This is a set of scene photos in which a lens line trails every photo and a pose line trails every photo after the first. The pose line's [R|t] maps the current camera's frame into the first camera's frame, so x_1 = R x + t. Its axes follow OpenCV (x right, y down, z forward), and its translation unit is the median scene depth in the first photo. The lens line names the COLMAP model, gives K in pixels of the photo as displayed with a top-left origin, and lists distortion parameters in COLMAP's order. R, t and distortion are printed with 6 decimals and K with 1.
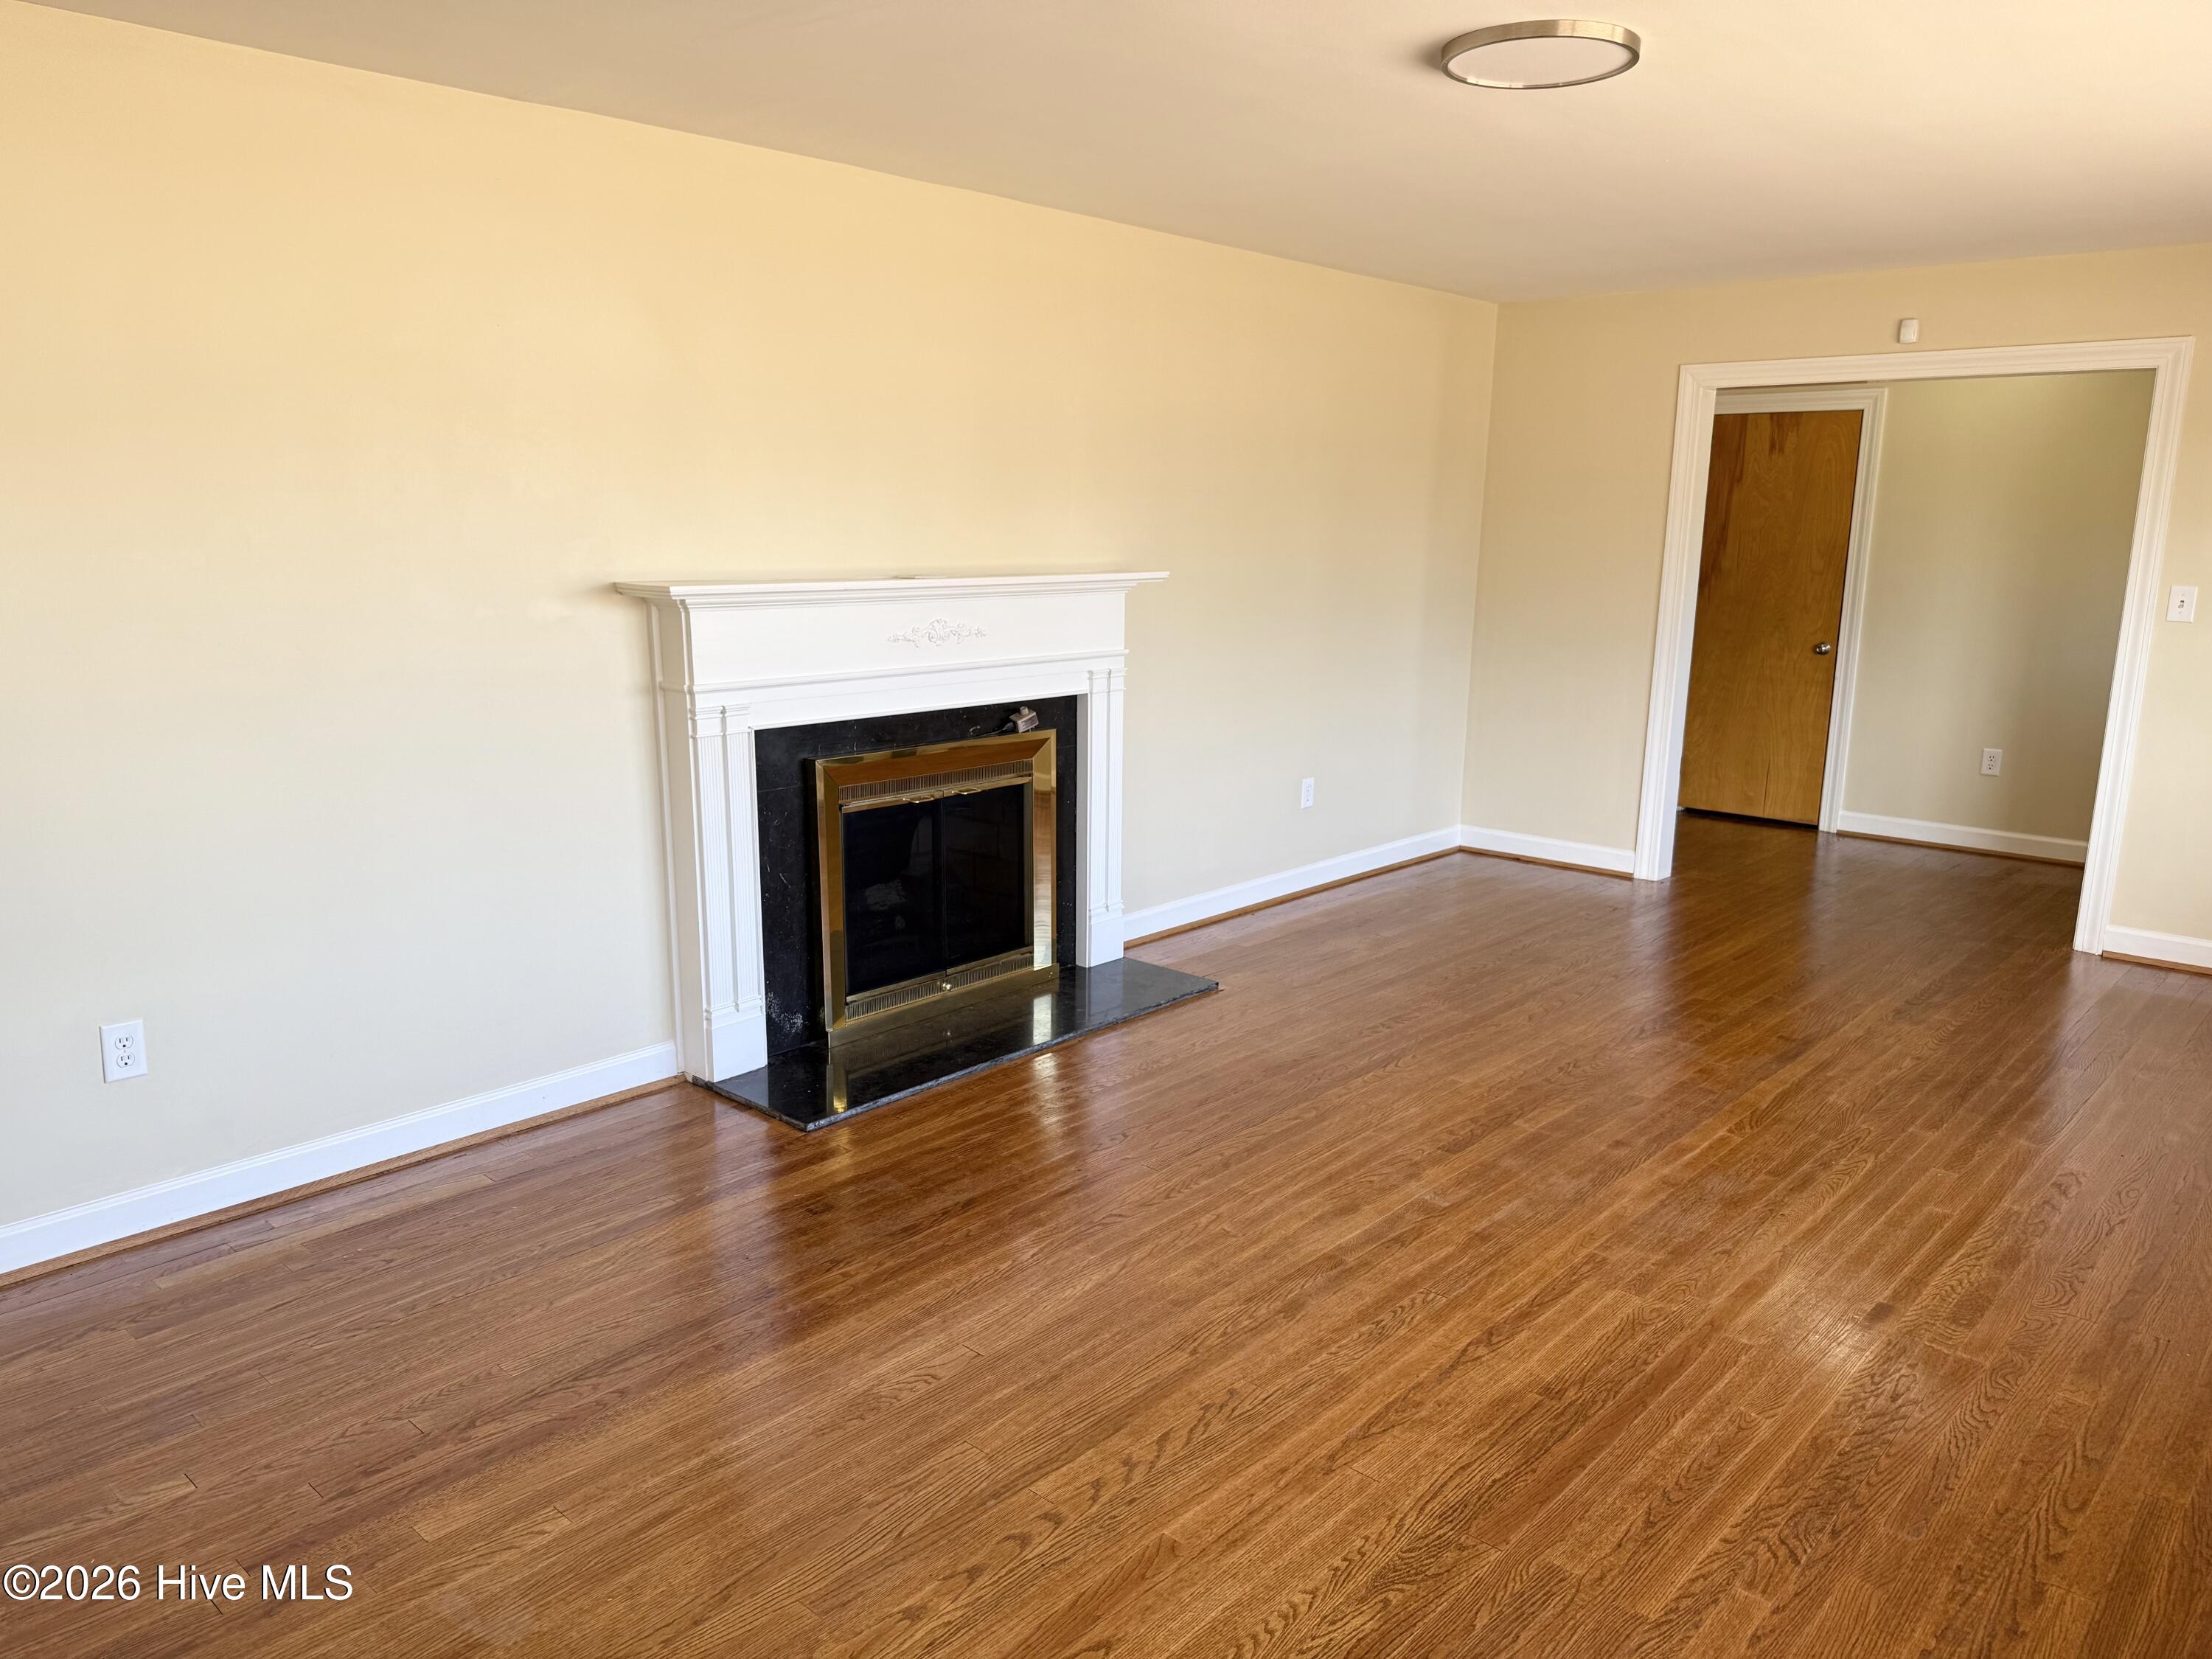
lens RADIAL K [[1546.9, 0, 1105.4], [0, 1546.9, 835.6], [0, 0, 1]] dist [0.123368, -0.166865]
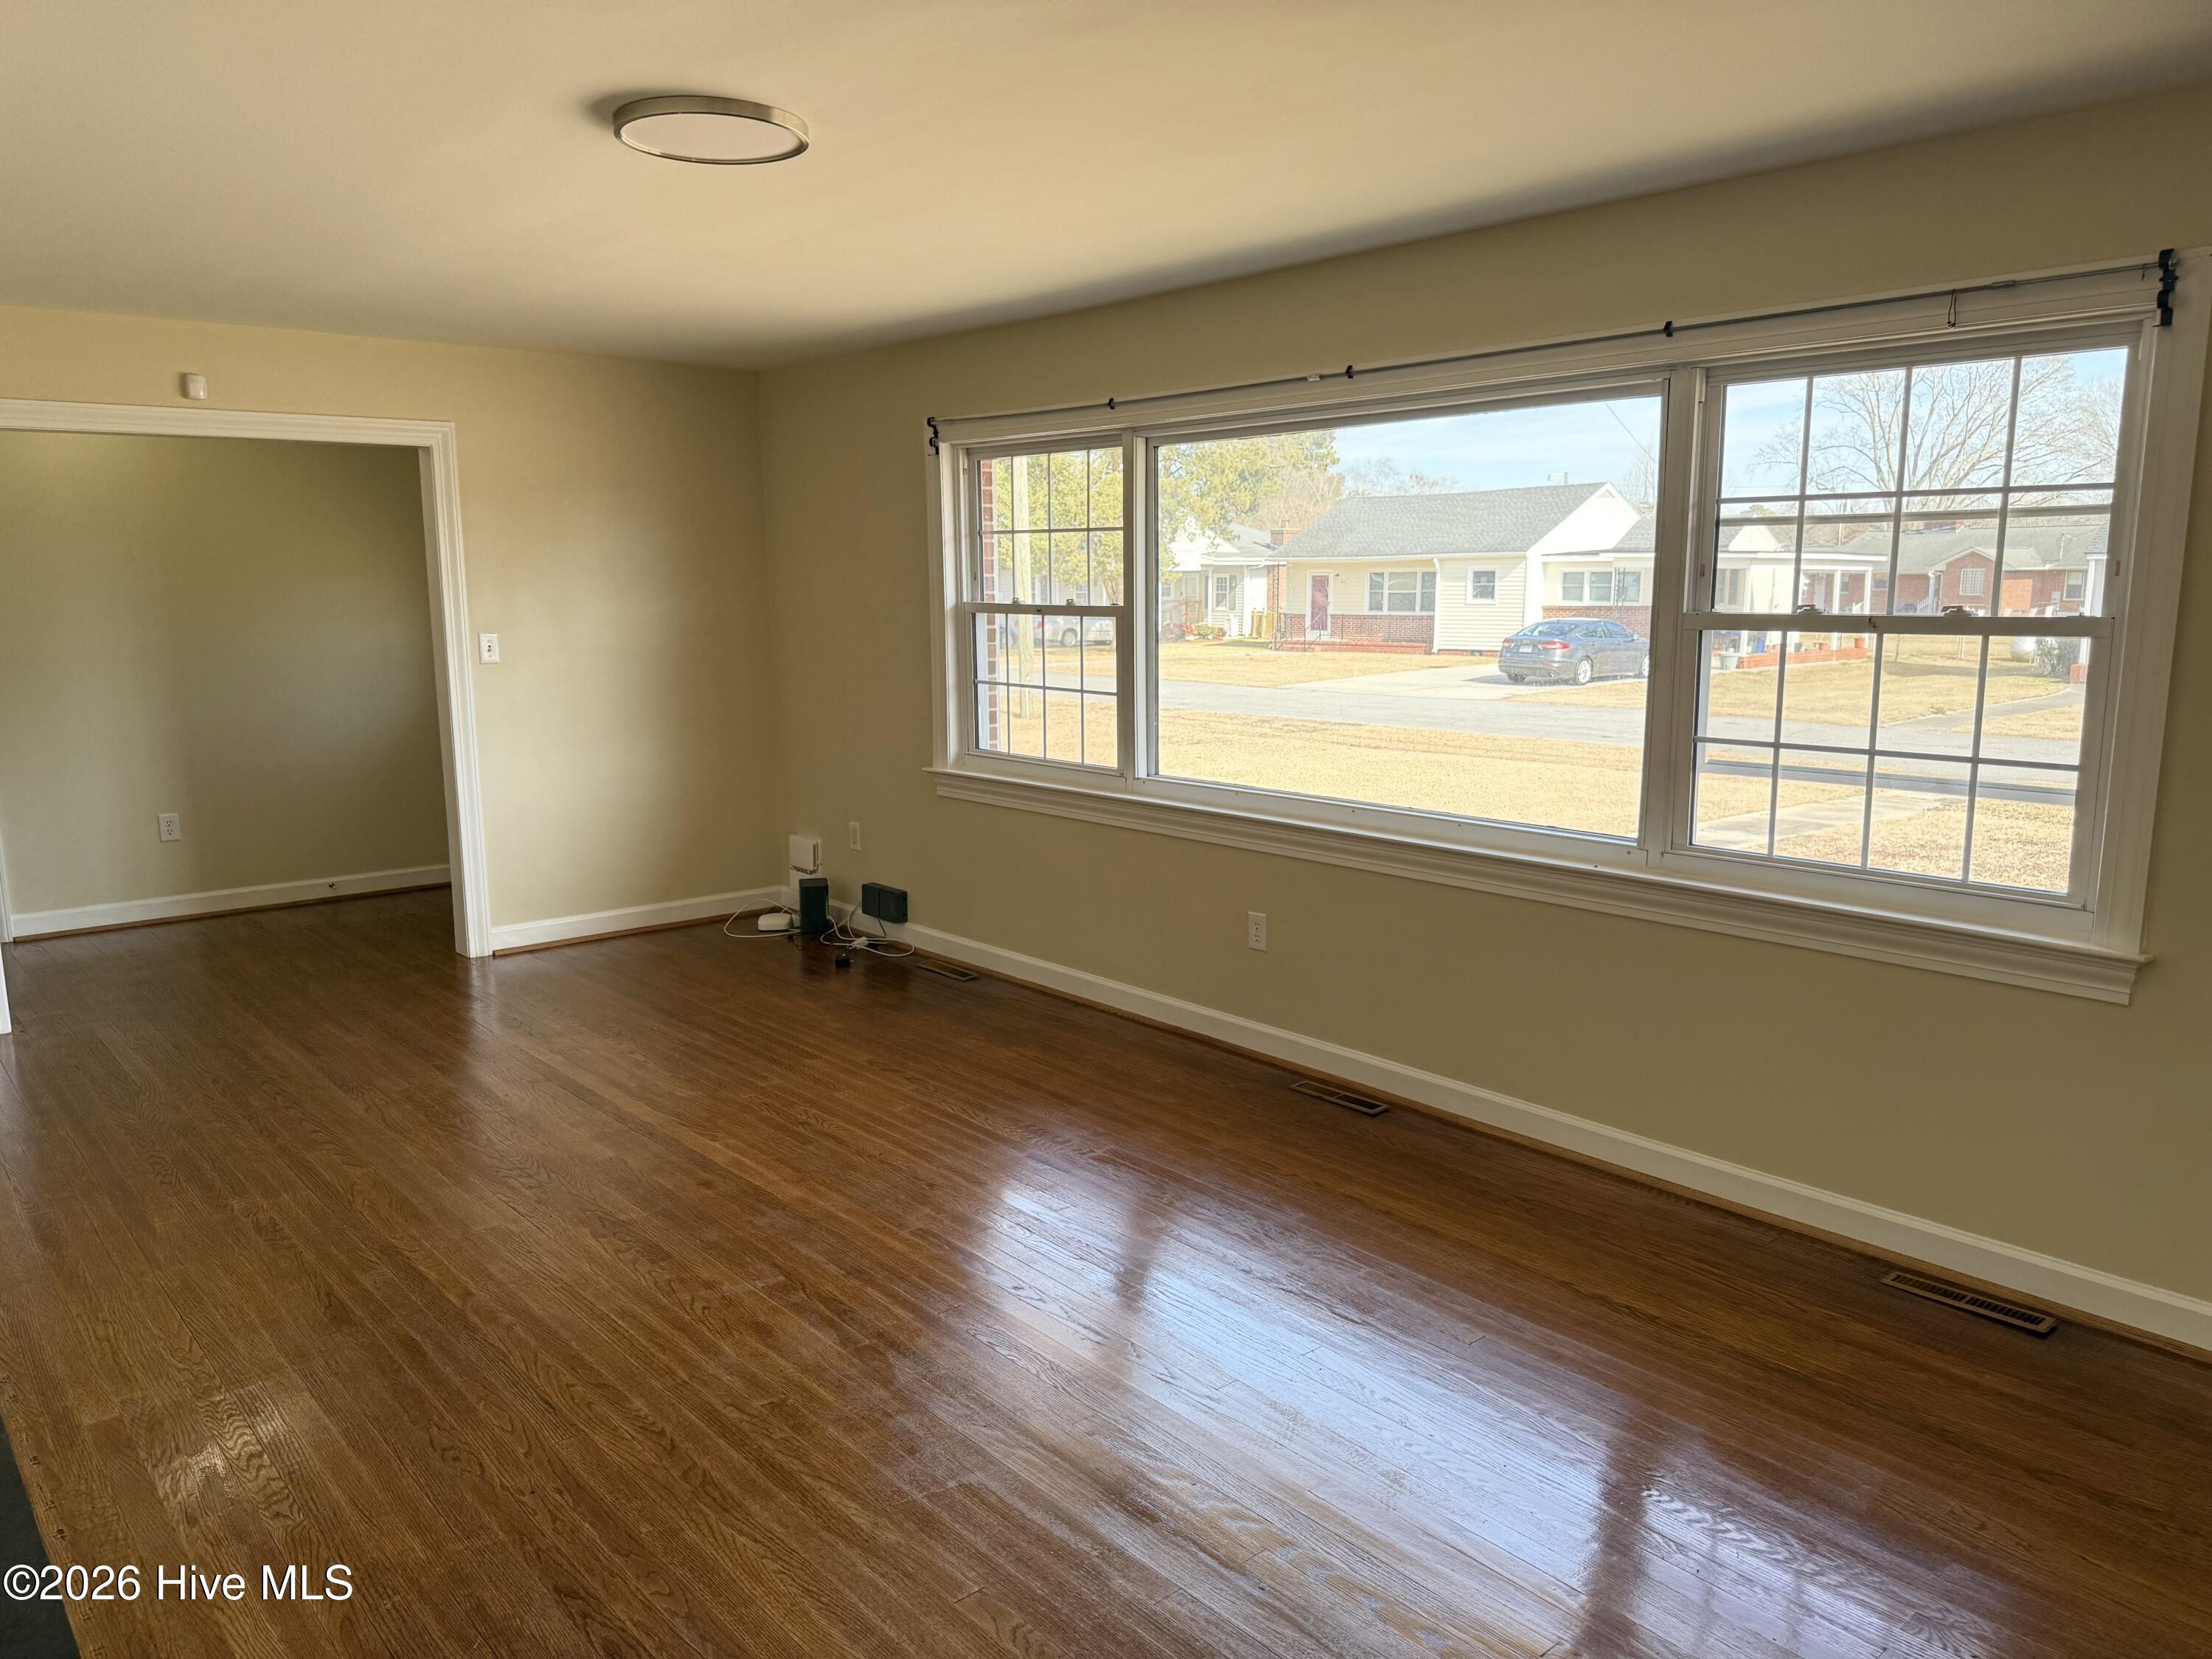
lens RADIAL K [[1577.6, 0, 1112.2], [0, 1577.6, 829.3], [0, 0, 1]] dist [0.011322, 0.000801]
pose [[0.106643, -0.172162, 0.979279, -0.618463], [0.208022, 0.966963, 0.147343, -0.125971], [-0.972293, 0.187998, 0.138934, 0.552940]]
